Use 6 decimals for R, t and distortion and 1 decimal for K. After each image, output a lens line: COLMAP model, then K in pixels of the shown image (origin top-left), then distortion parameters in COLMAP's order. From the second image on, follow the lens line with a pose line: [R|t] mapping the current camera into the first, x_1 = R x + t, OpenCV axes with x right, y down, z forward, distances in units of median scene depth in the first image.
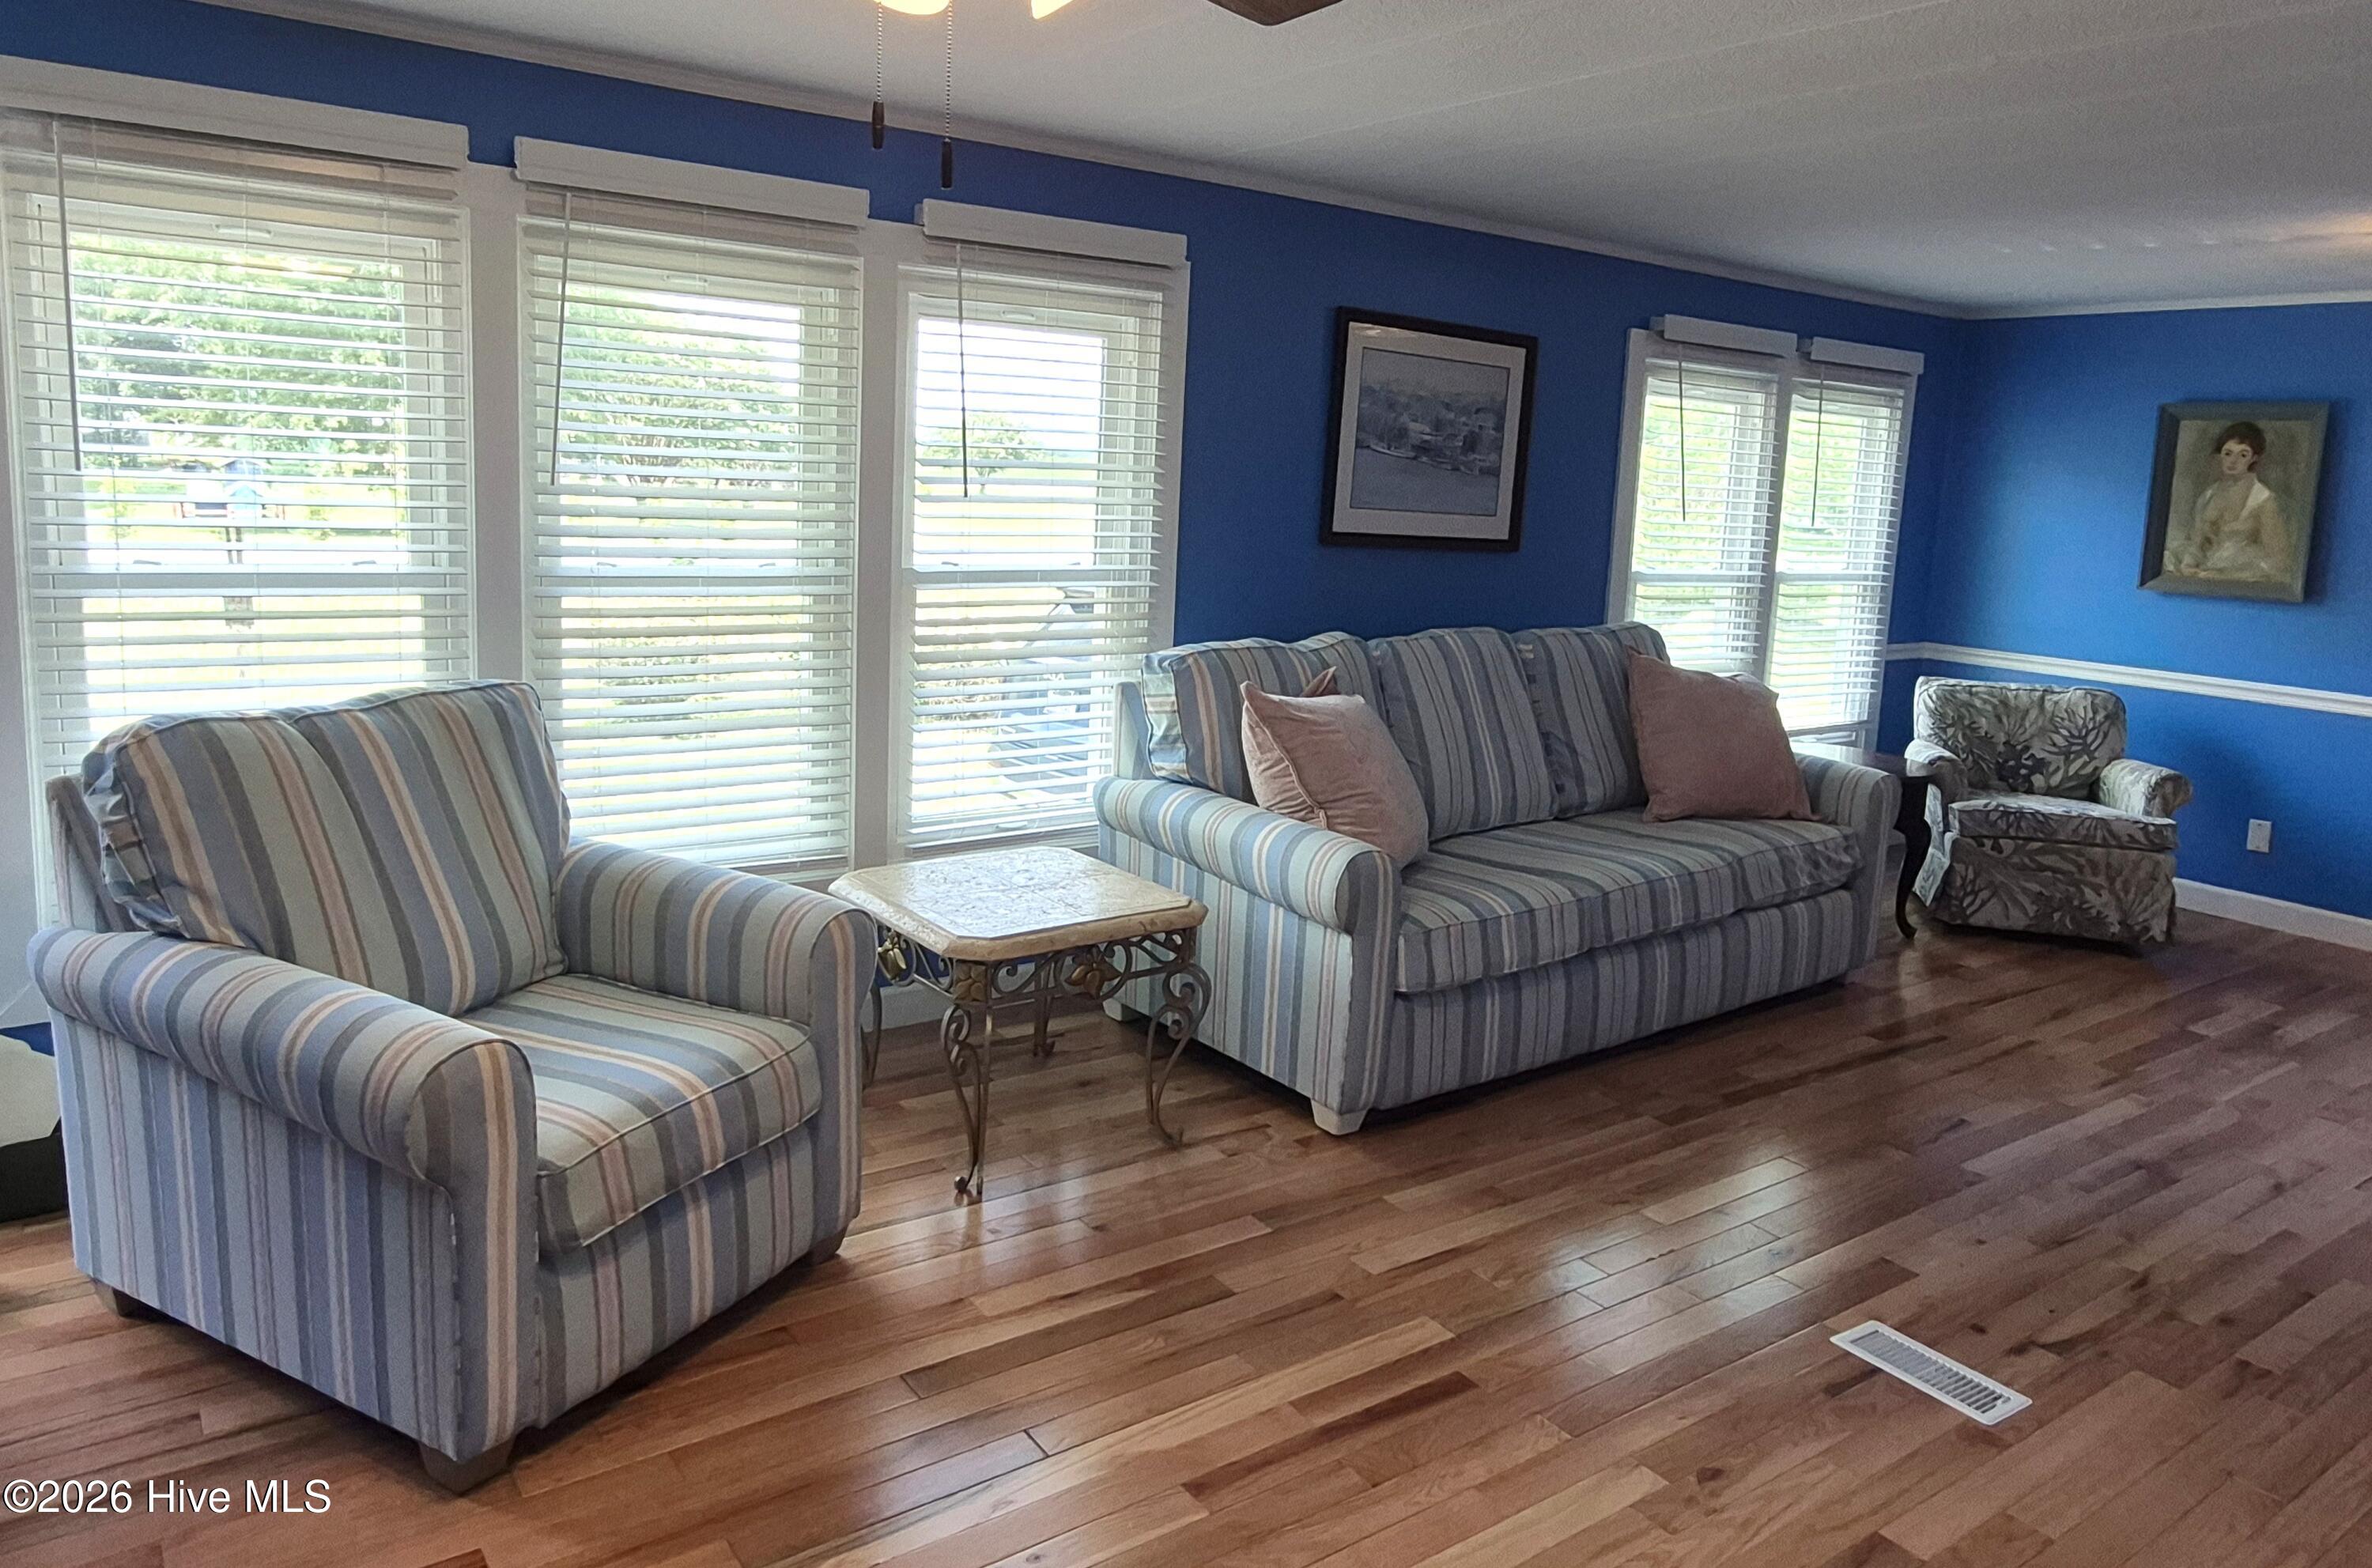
lens RADIAL K [[1574.8, 0, 1186.0], [0, 1574.8, 784.0], [0, 0, 1]] dist [0.004695, 0.000112]
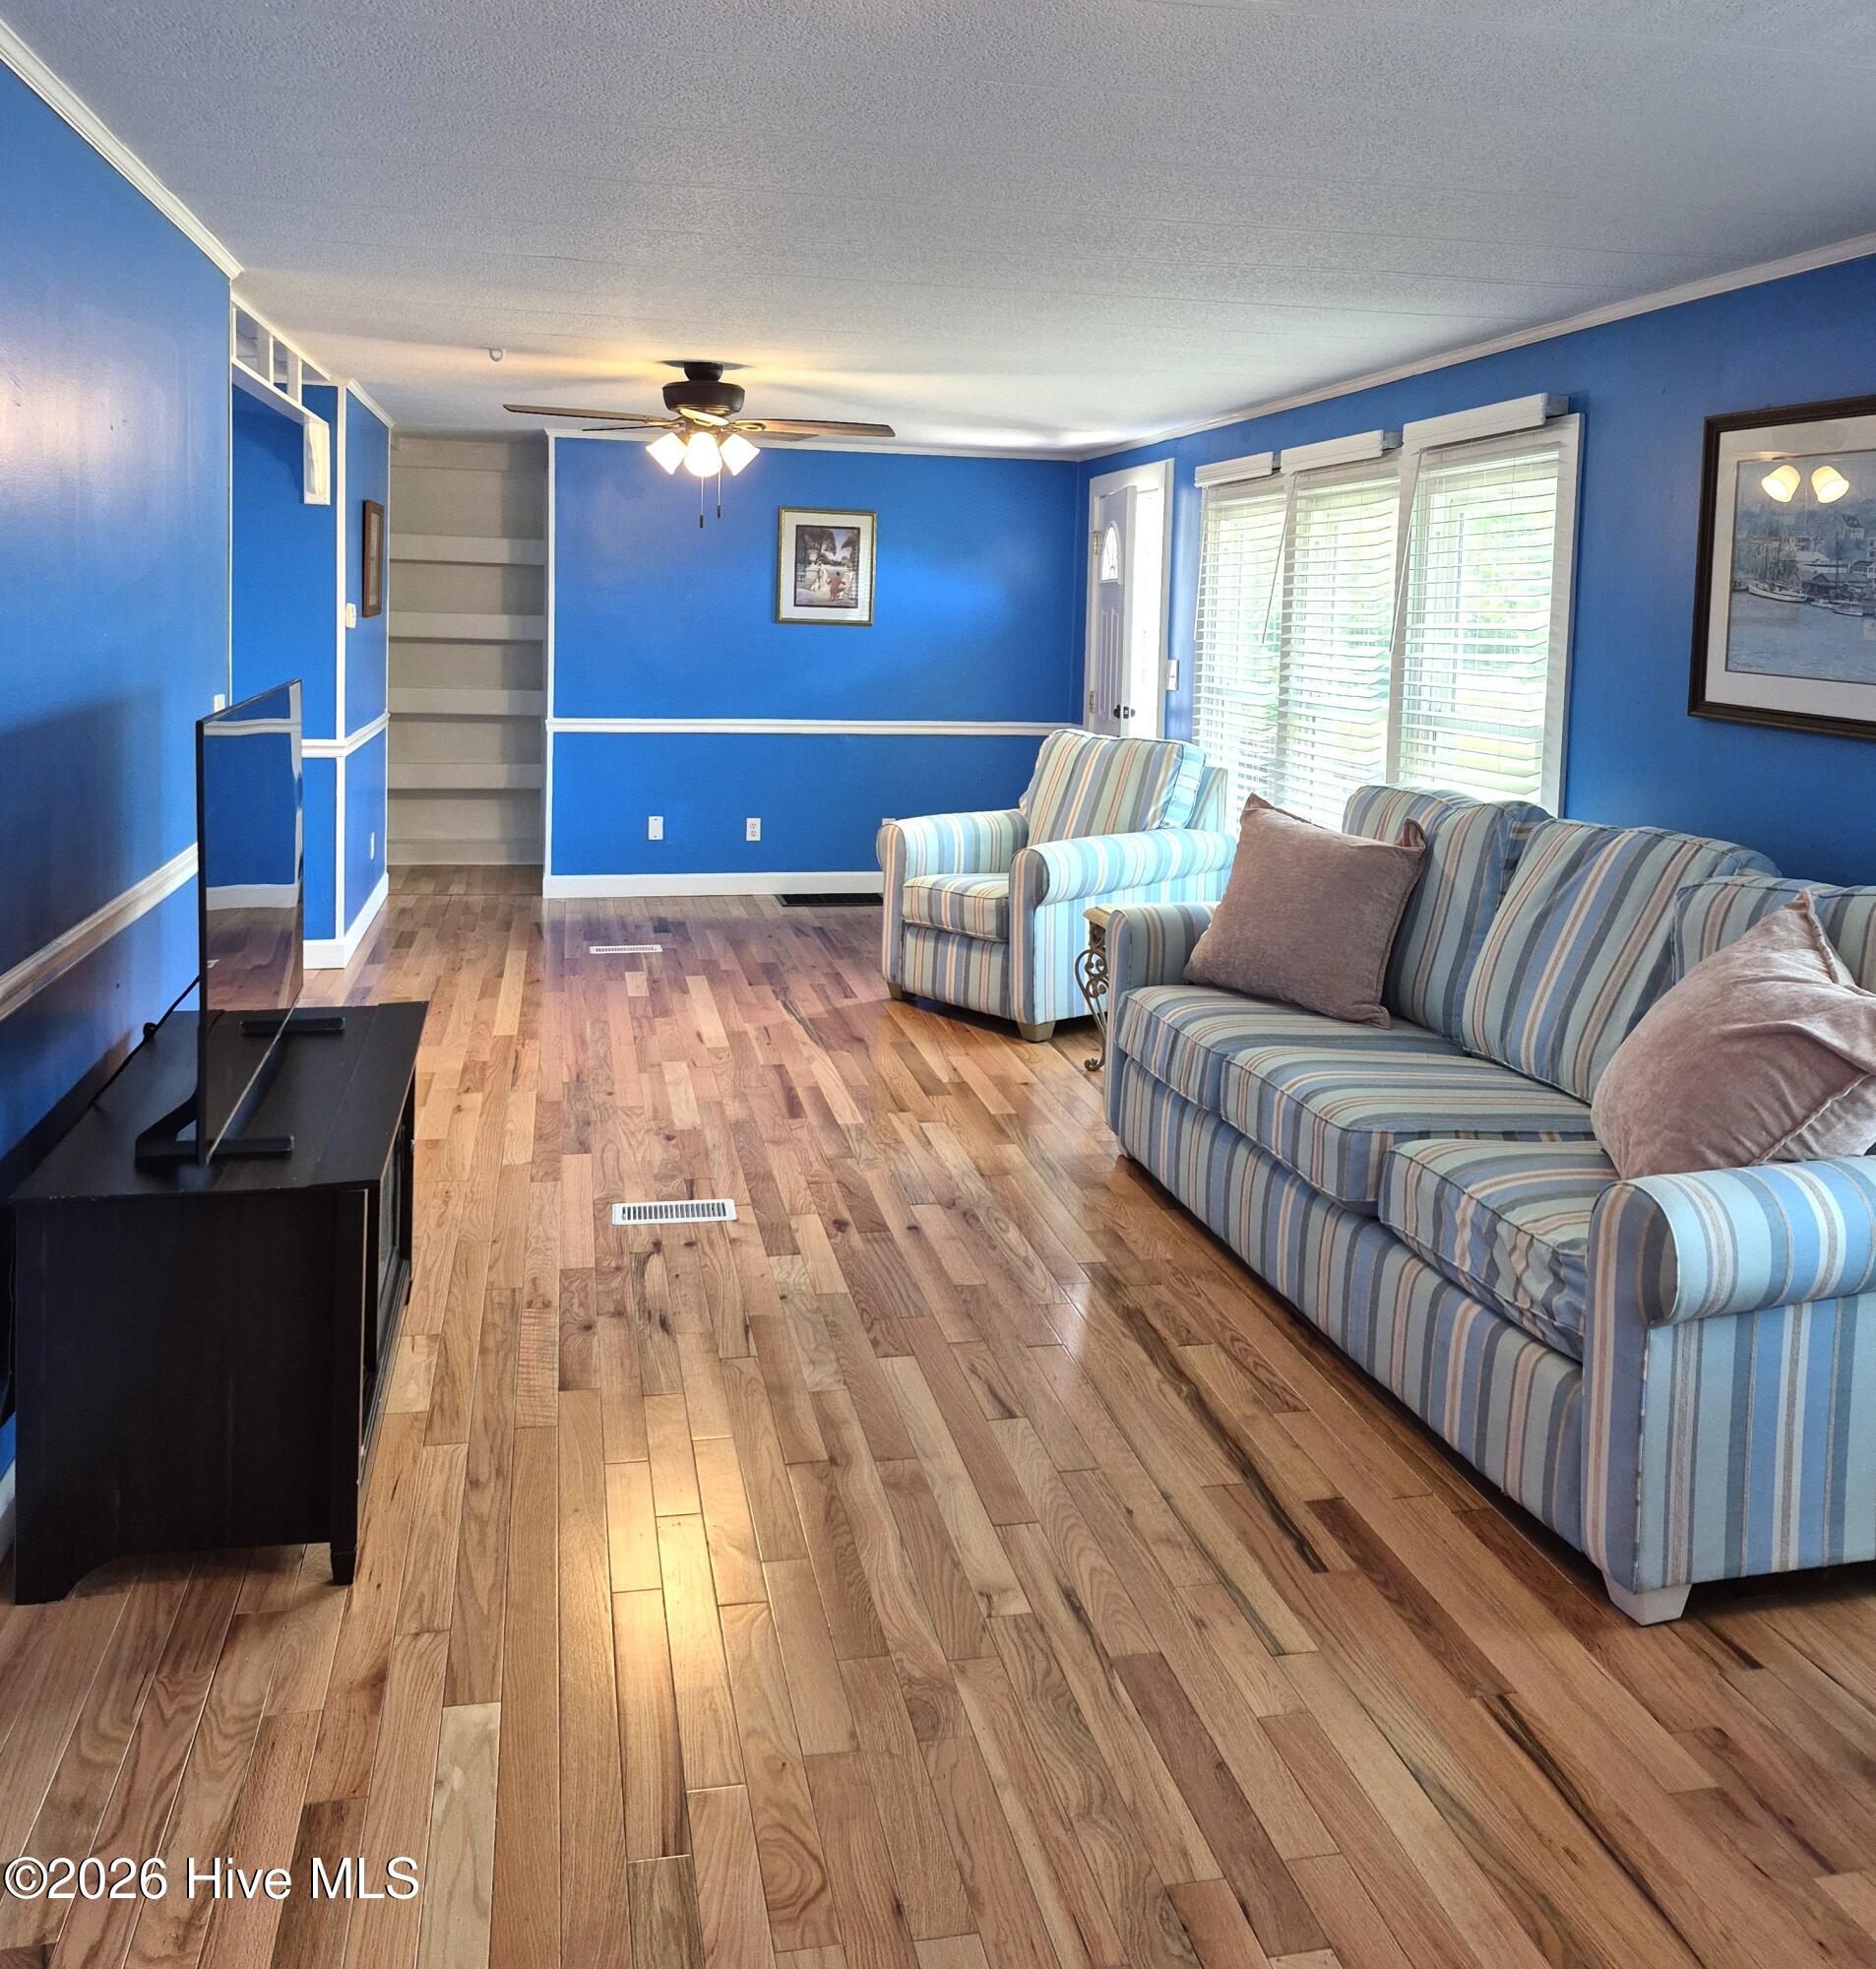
lens RADIAL K [[1761.5, 0, 968.7], [0, 1761.5, 977.2], [0, 0, 1]] dist [-0.000715, 0.001517]
pose [[-0.399387, 0.137159, -0.906464, 1.085530], [-0.222153, 0.944798, 0.240840, -0.165457], [0.889459, 0.297562, -0.346870, 1.054000]]
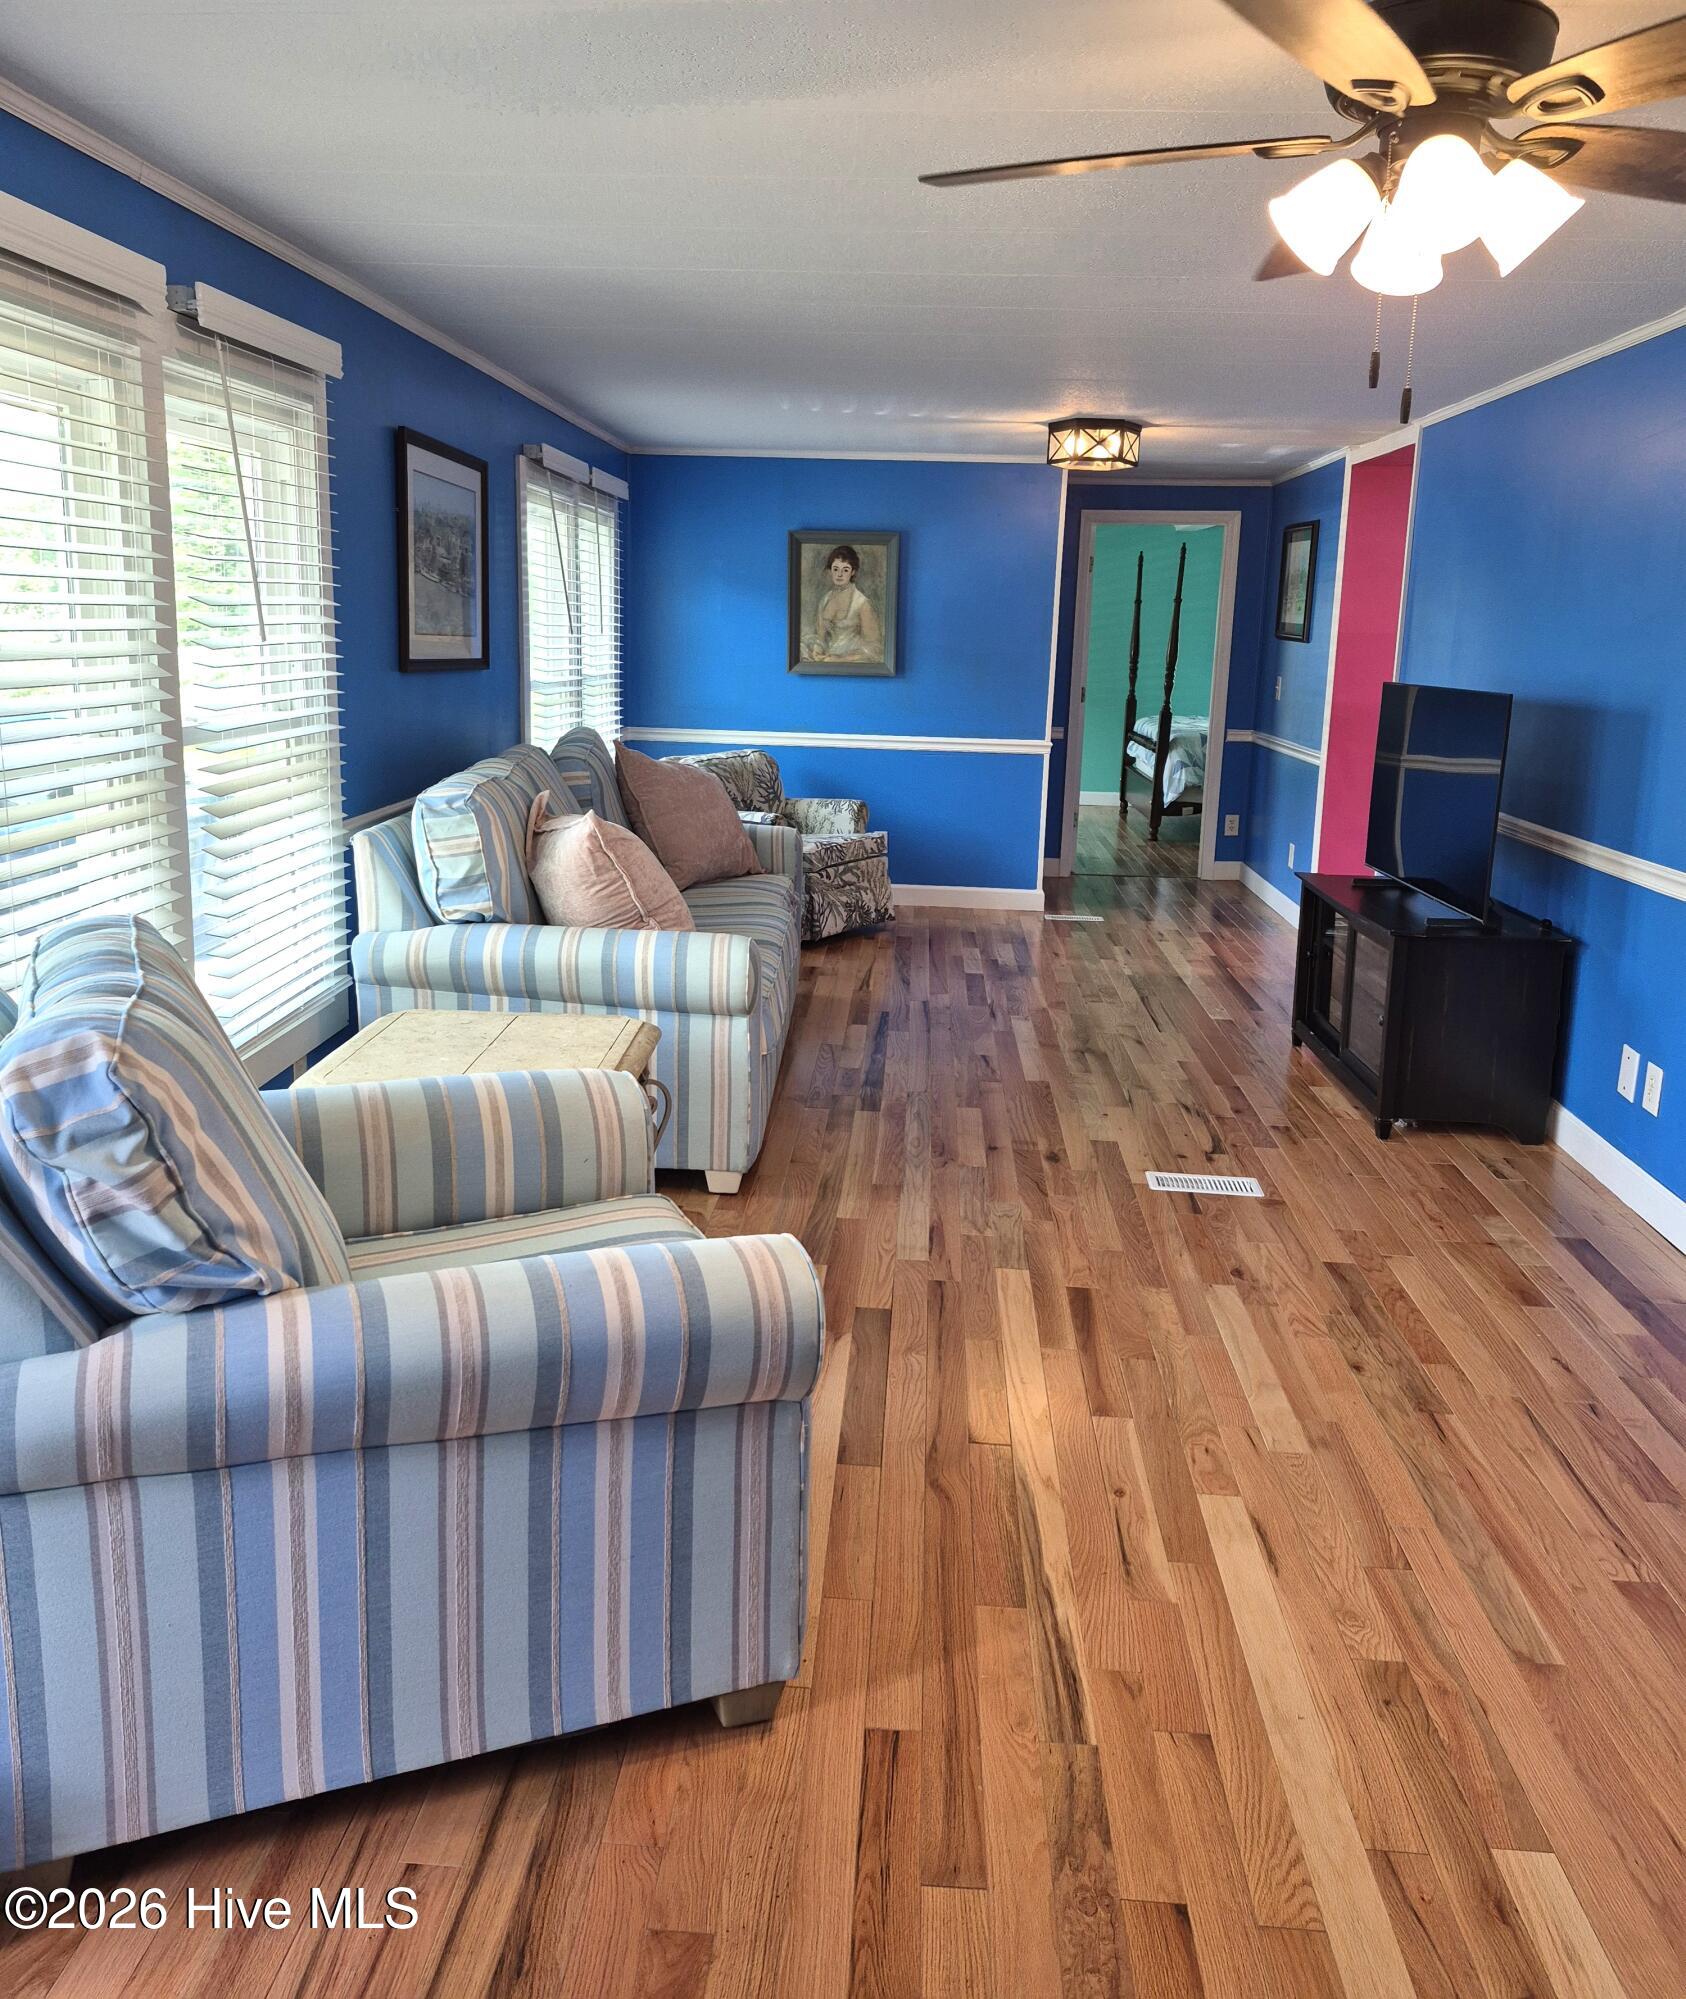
lens RADIAL K [[1499.6, 0, 843.0], [0, 1499.6, 999.5], [0, 0, 1]] dist [0.070187, -0.107701]
pose [[0.641887, -0.217367, 0.735345, -0.496659], [0.156220, 0.975938, 0.152120, -0.054081], [-0.750717, 0.017231, 0.660399, 0.171901]]
